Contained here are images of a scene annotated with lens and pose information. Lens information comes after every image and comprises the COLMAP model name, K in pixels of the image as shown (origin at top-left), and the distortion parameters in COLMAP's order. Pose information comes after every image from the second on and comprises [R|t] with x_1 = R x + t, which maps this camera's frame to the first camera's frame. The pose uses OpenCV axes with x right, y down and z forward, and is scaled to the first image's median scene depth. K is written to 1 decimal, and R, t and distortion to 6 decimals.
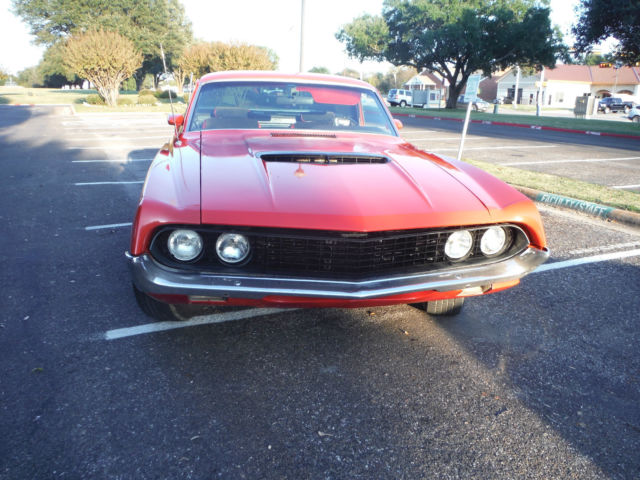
lens RADIAL K [[557.7, 0, 320.0], [0, 557.7, 240.0], [0, 0, 1]] dist [-0.018053, 0.001695]
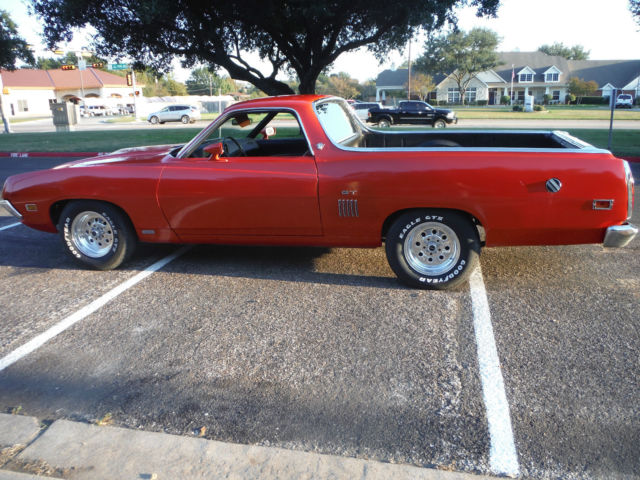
lens RADIAL K [[587.3, 0, 320.0], [0, 587.3, 240.0], [0, 0, 1]] dist [-0.035191, 0.002346]
pose [[0.648590, -0.225584, 0.726941, 0.060570], [0.241408, 0.966728, 0.084607, -0.048053], [-0.721841, 0.120614, 0.681468, 0.178736]]
